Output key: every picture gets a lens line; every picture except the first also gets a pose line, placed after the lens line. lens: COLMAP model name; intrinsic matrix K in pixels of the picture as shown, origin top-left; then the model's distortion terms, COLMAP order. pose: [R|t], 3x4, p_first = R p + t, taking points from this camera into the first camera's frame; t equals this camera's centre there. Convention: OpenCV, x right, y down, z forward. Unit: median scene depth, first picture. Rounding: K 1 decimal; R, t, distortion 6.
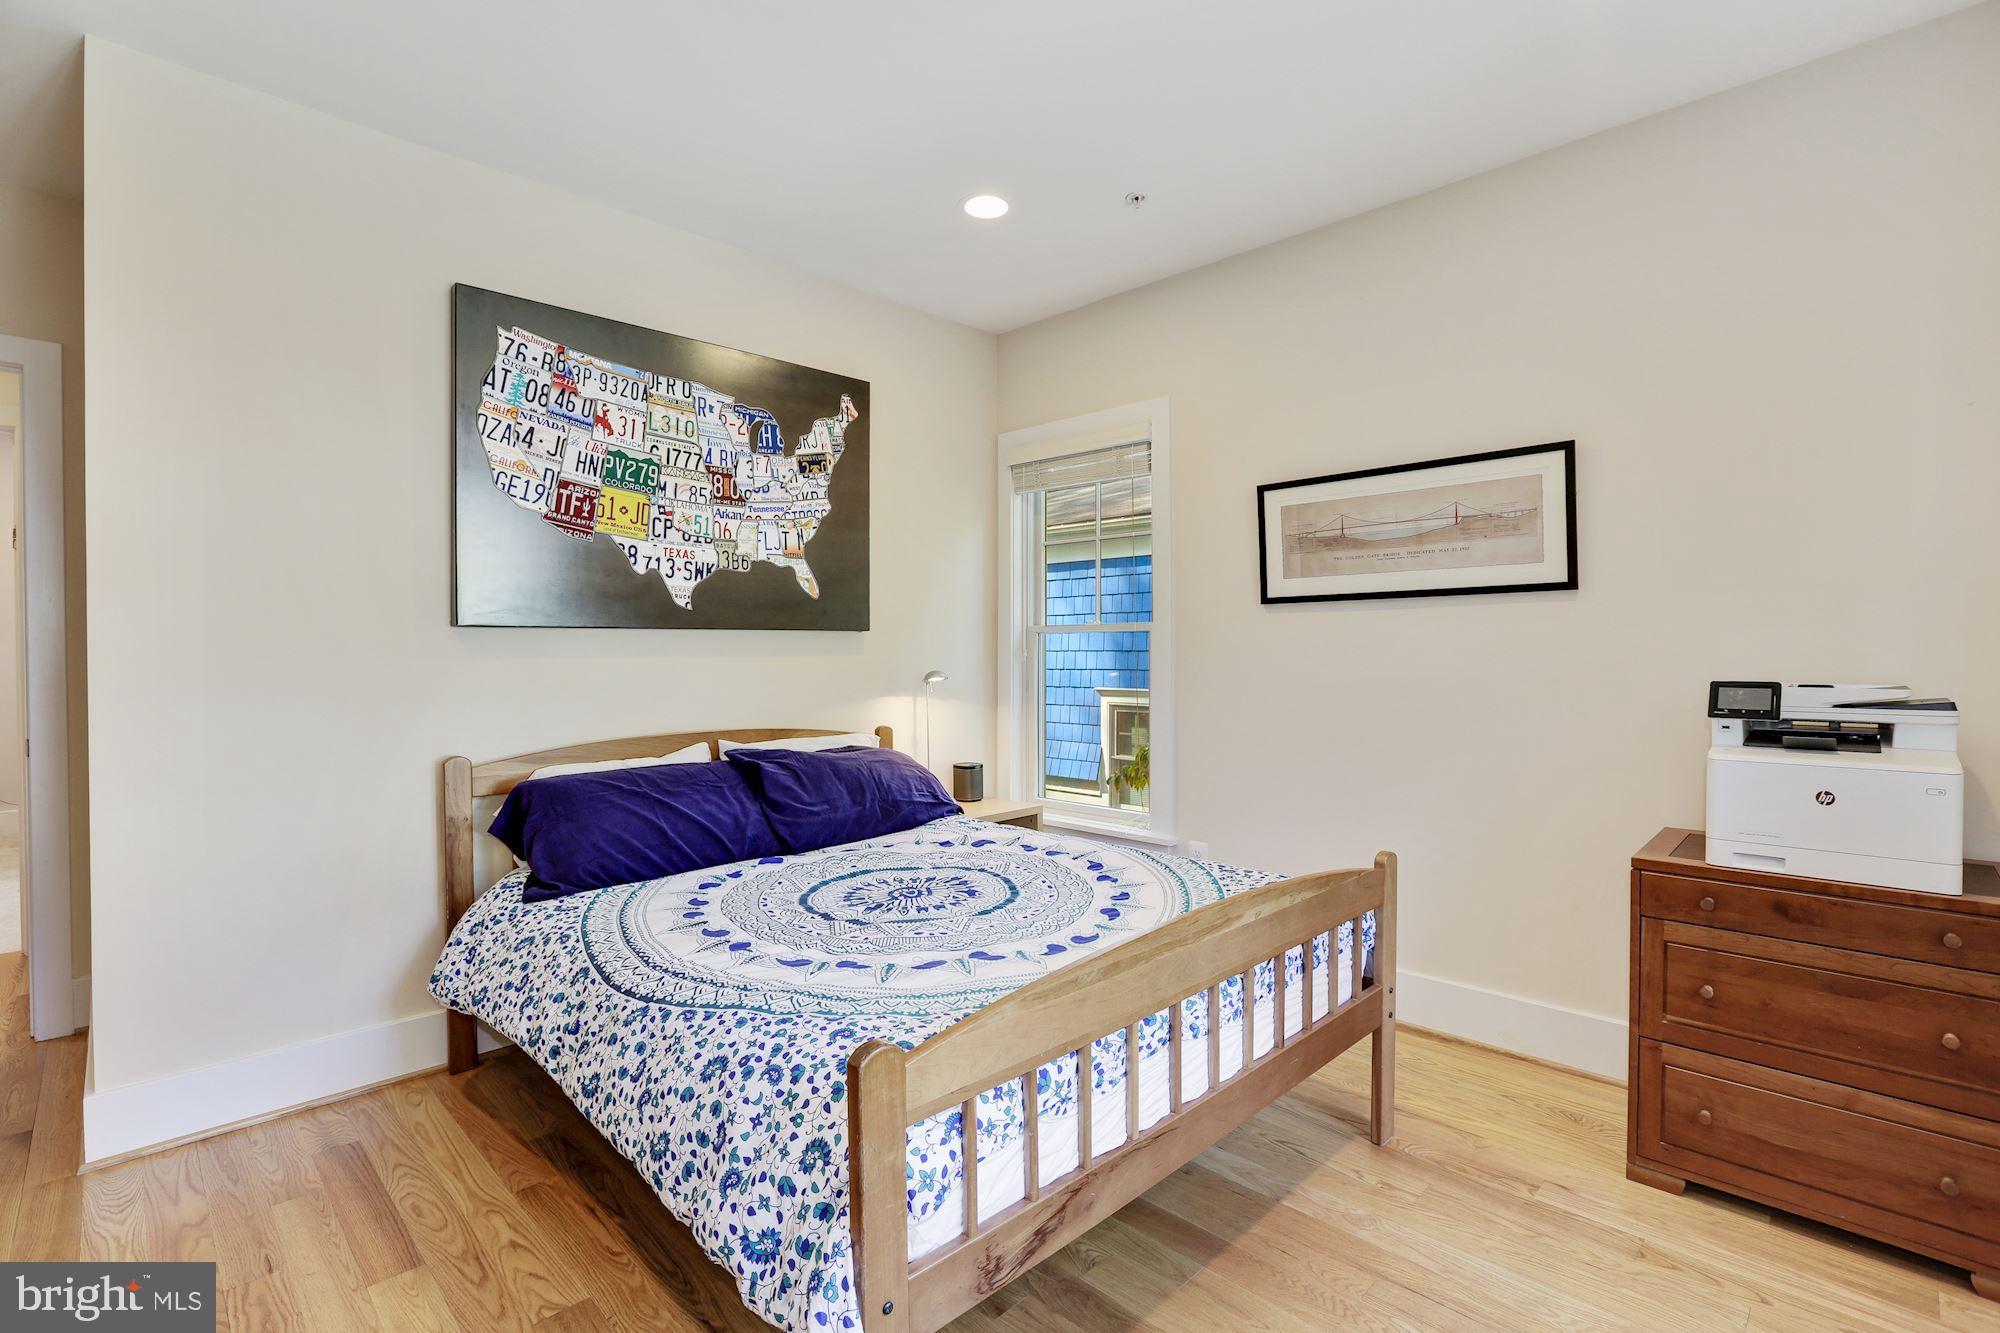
lens RADIAL K [[912.8, 0, 994.6], [0, 912.8, 652.8], [0, 0, 1]] dist [-0.036647, -0.000130]
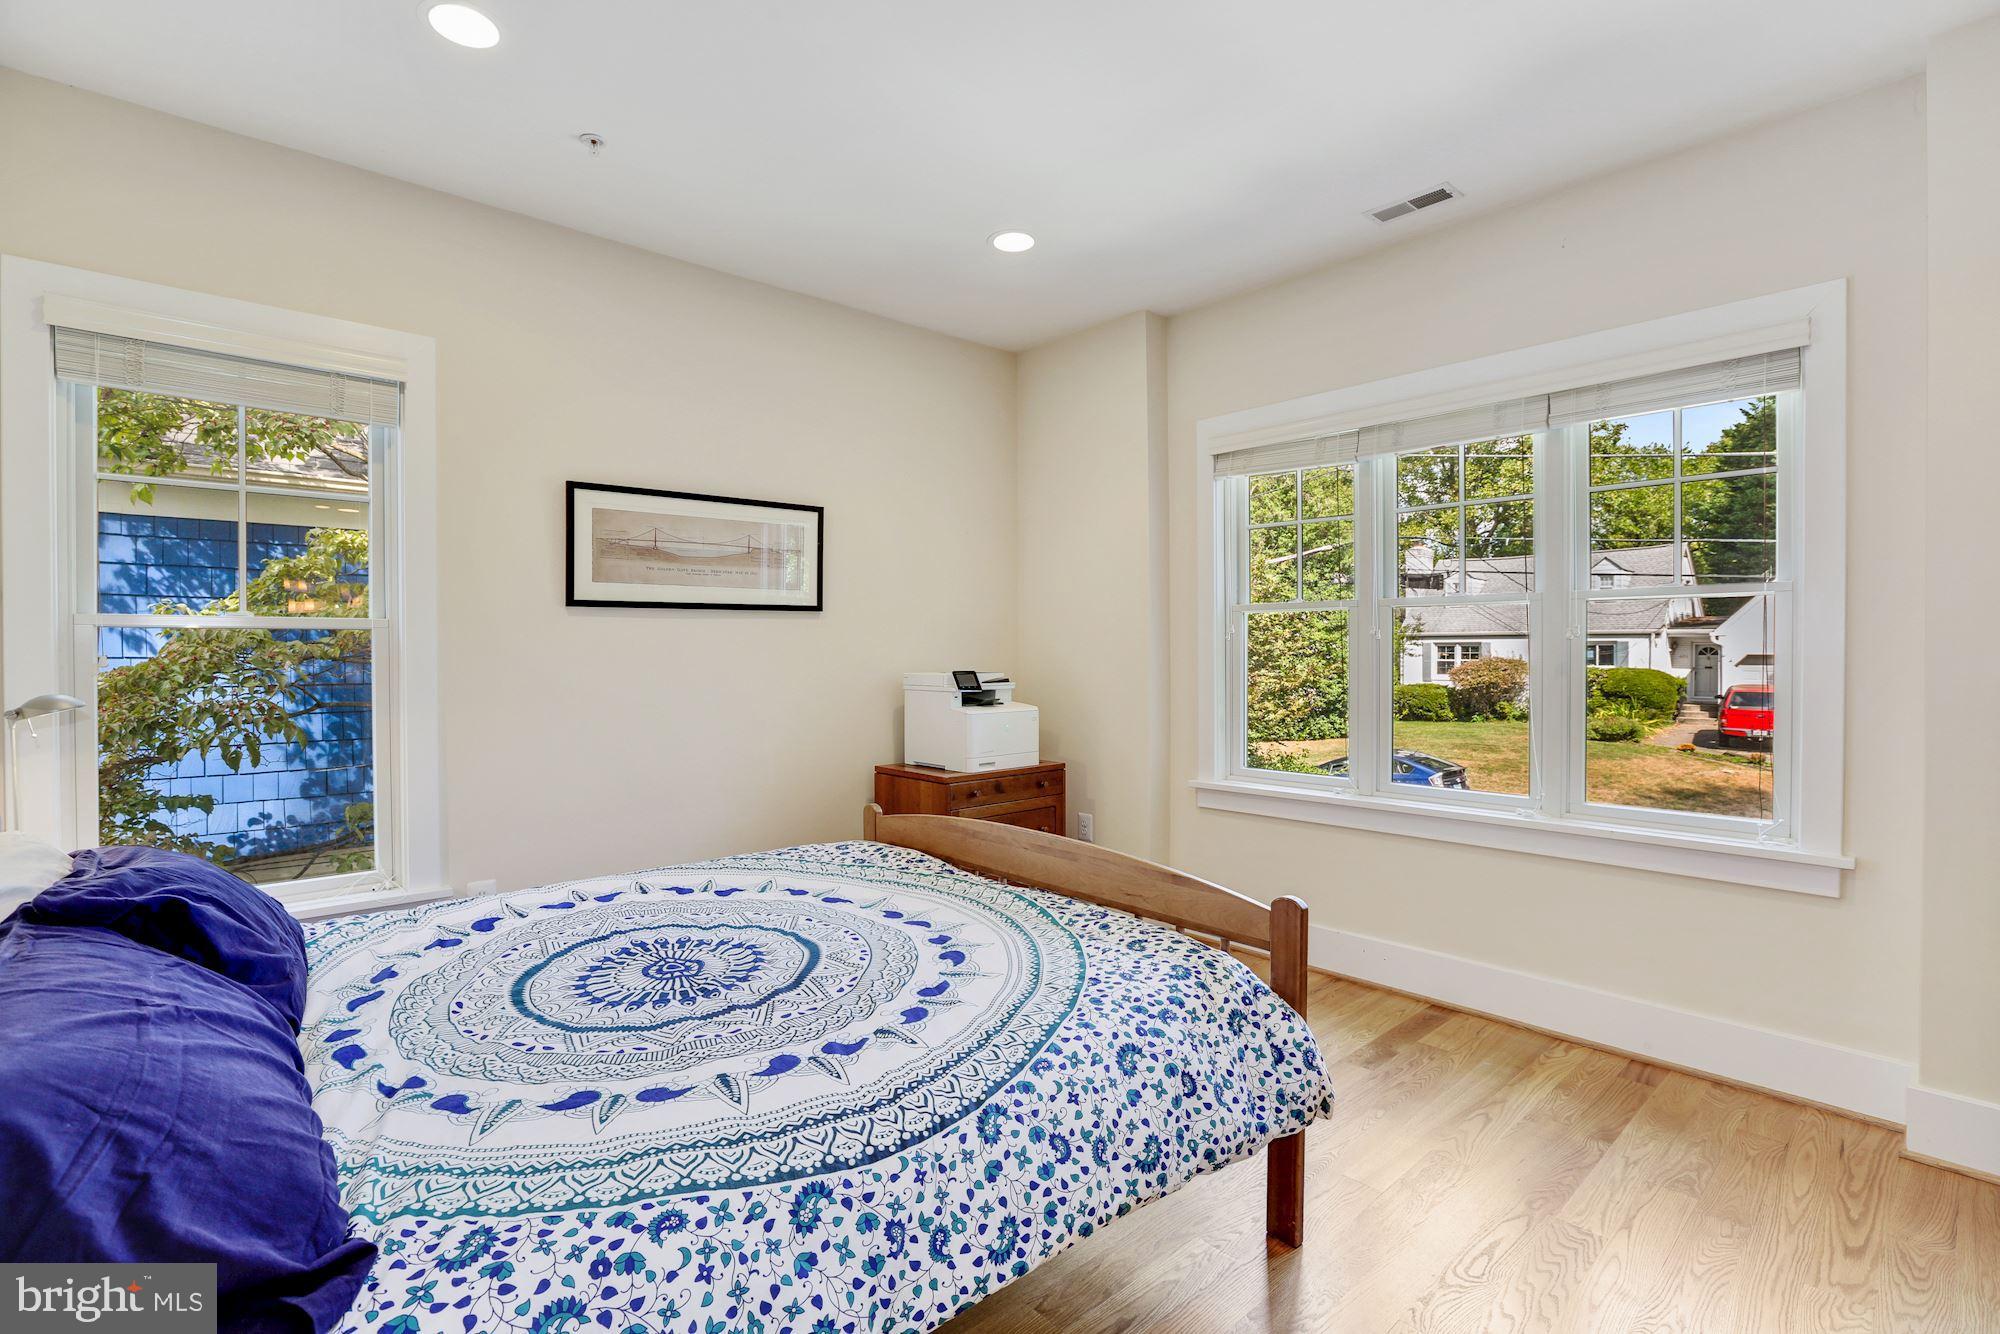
lens RADIAL K [[912.8, 0, 993.4], [0, 912.8, 664.8], [0, 0, 1]] dist [-0.036647, -0.000130]
pose [[0.056635, -0.012736, 0.998314, -0.961802], [0.006890, 0.999900, 0.012366, -0.001763], [-0.998371, 0.006178, 0.056717, 0.783089]]
